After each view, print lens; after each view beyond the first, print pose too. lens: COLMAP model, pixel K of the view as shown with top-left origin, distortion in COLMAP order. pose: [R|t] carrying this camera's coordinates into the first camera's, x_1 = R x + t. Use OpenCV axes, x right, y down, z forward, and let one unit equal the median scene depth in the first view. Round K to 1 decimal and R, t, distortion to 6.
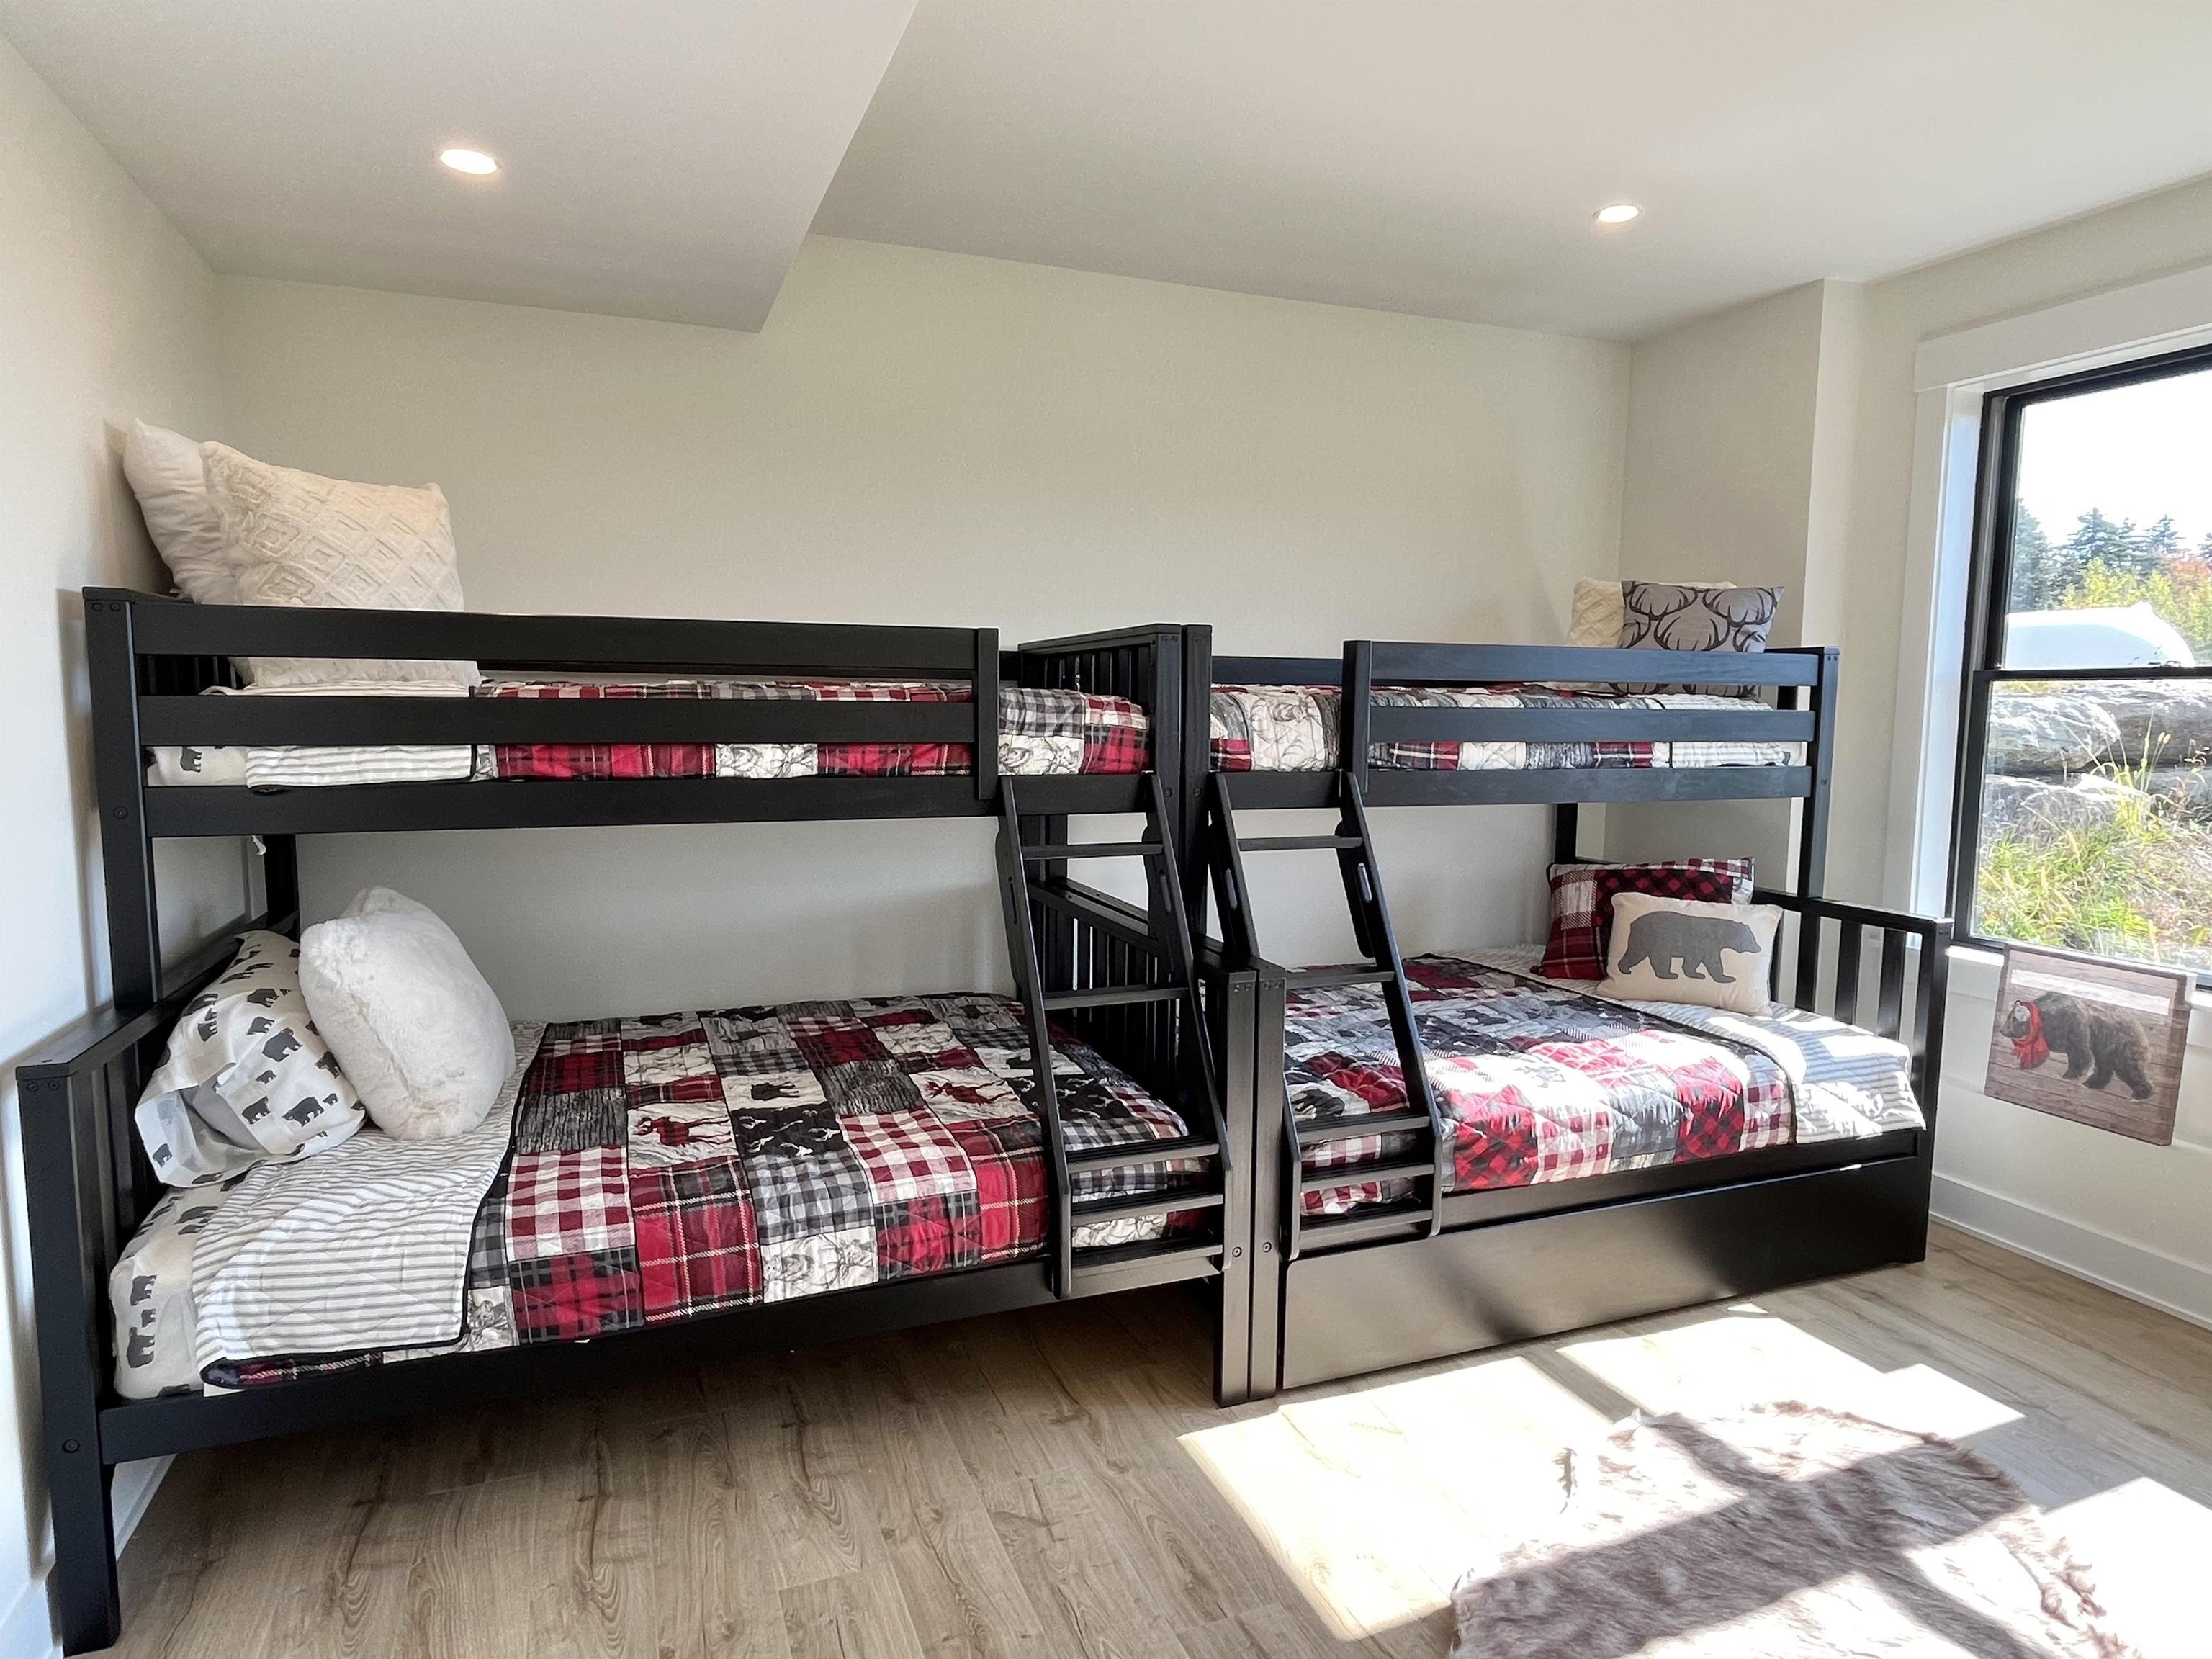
lens RADIAL K [[1248.1, 0, 1112.7], [0, 1248.1, 830.2], [0, 0, 1]] dist [0.004163, -0.000025]
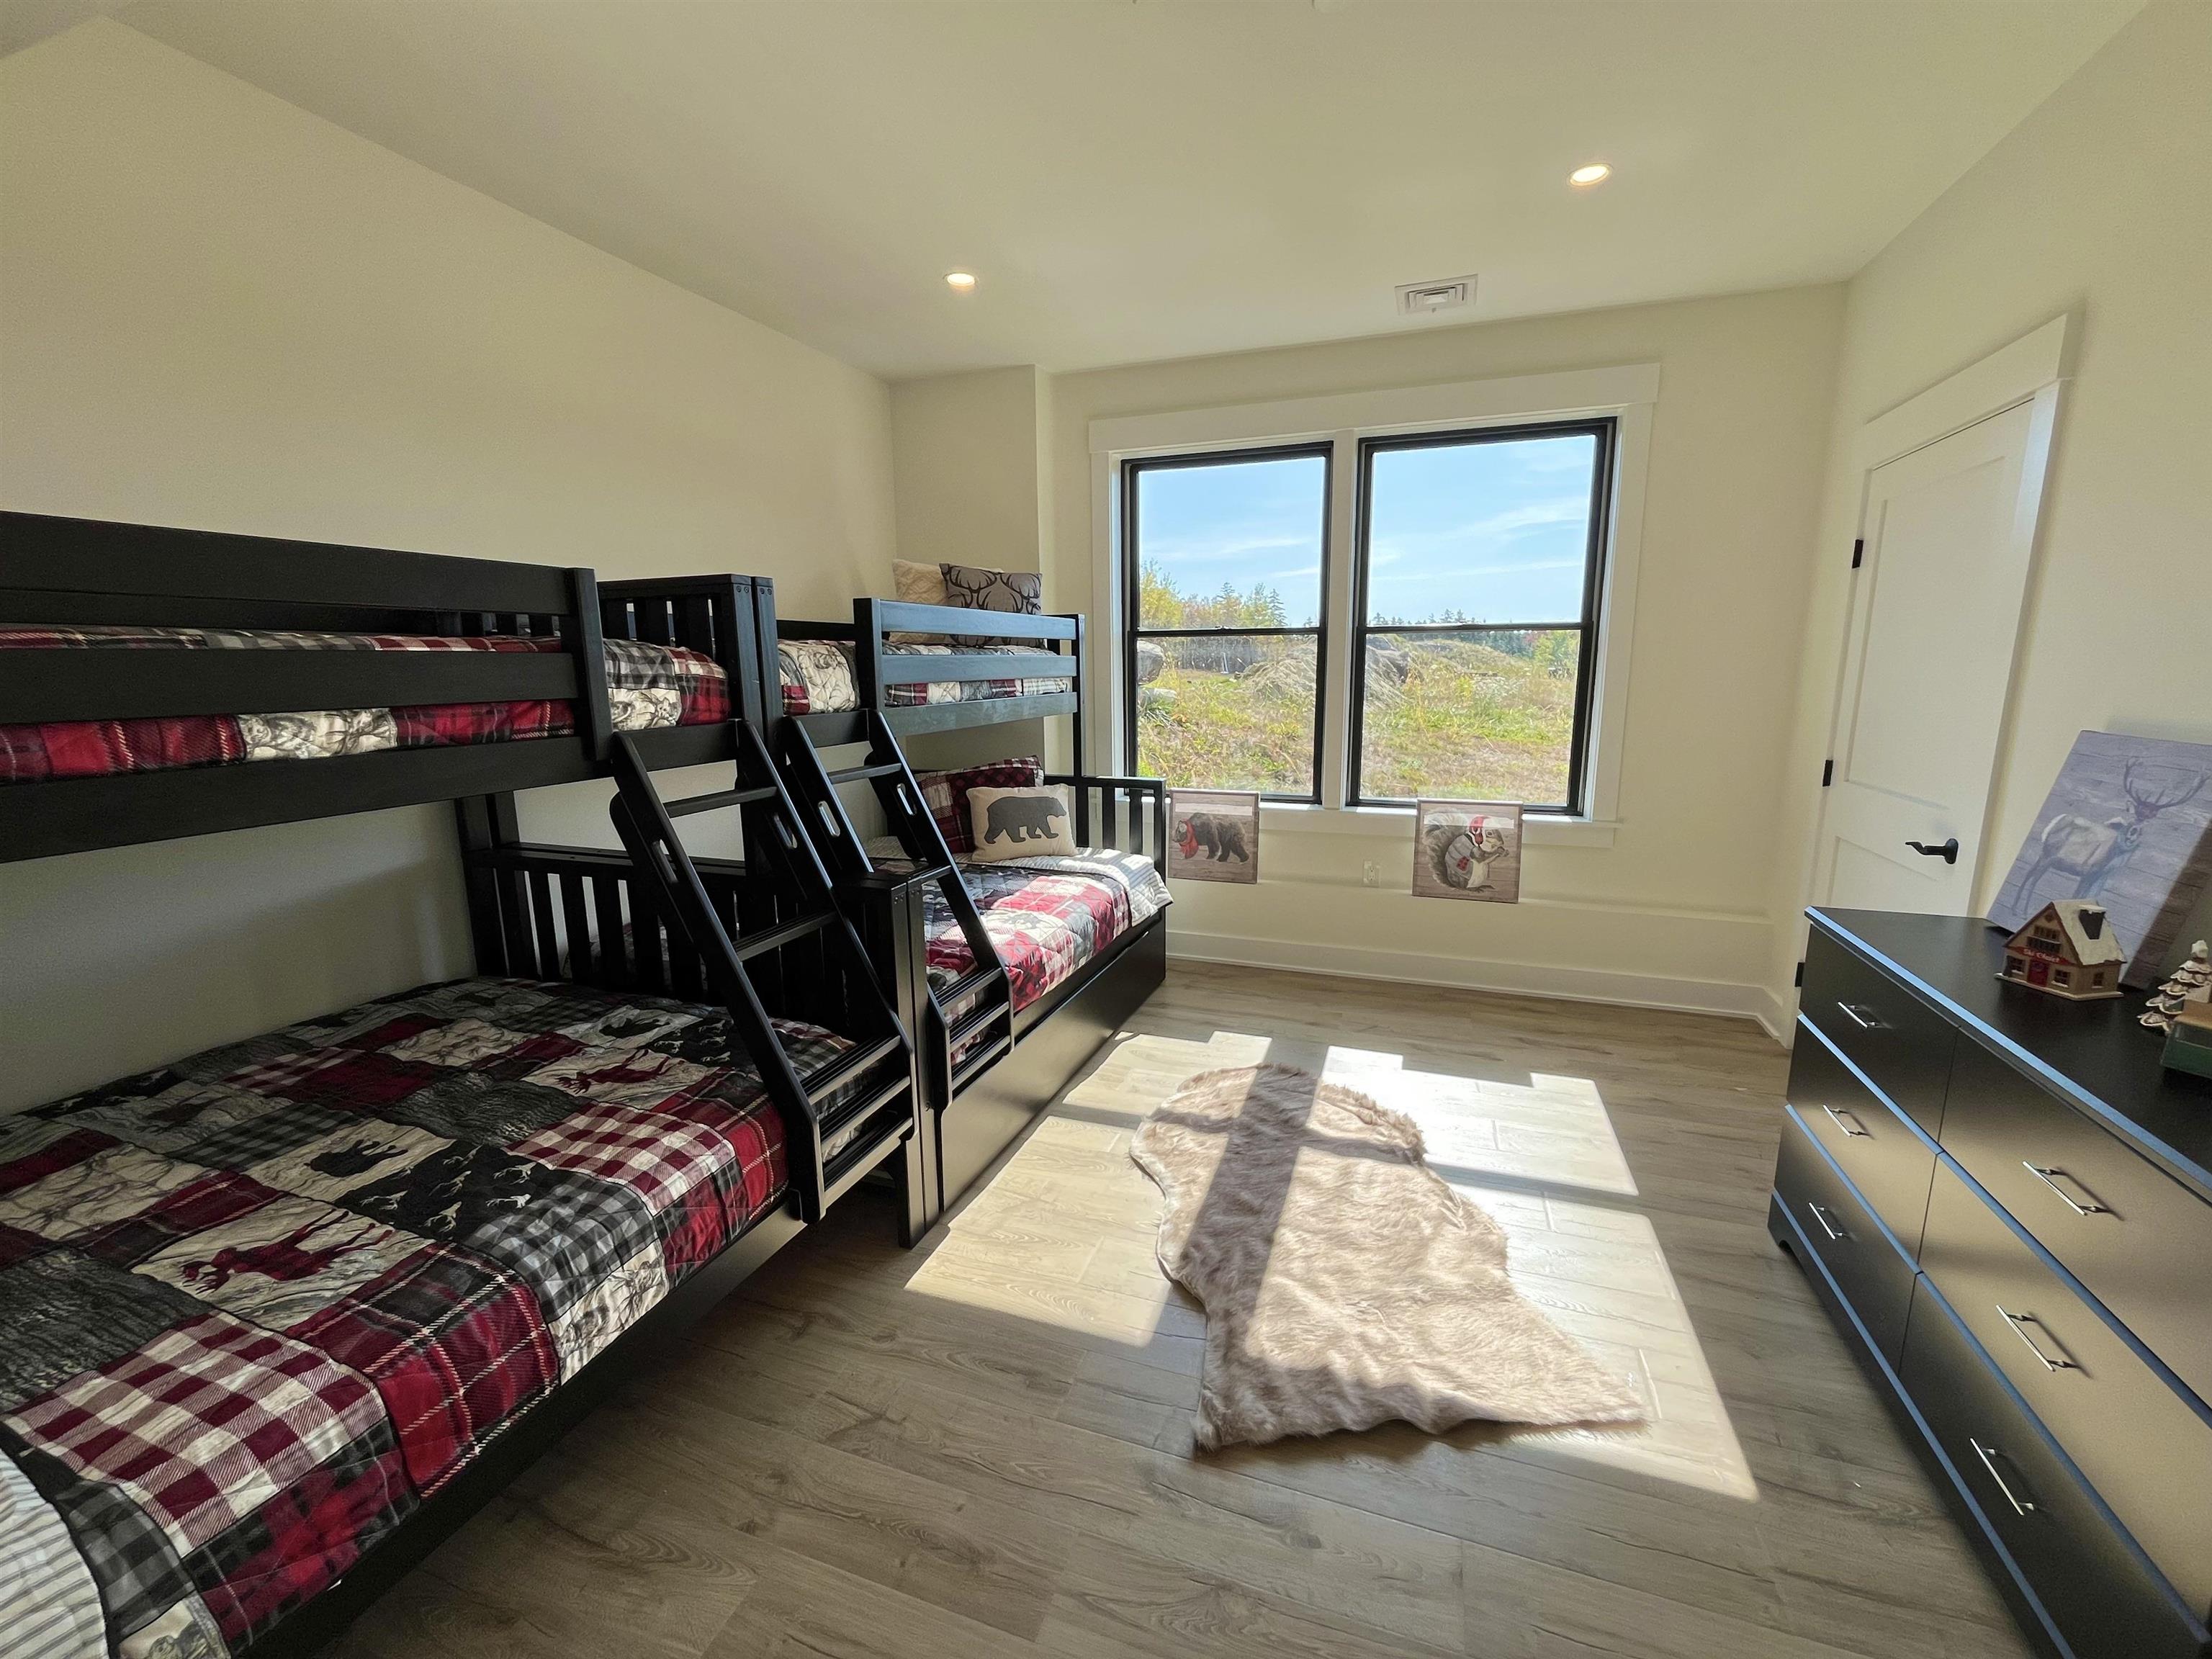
lens RADIAL K [[903.2, 0, 1110.6], [0, 903.2, 830.5], [0, 0, 1]] dist [-0.000825, 0.000222]
pose [[0.667644, -0.153360, 0.728514, -0.332231], [0.092759, 0.988063, 0.122990, -0.019591], [-0.738679, -0.014537, 0.673900, 0.267651]]
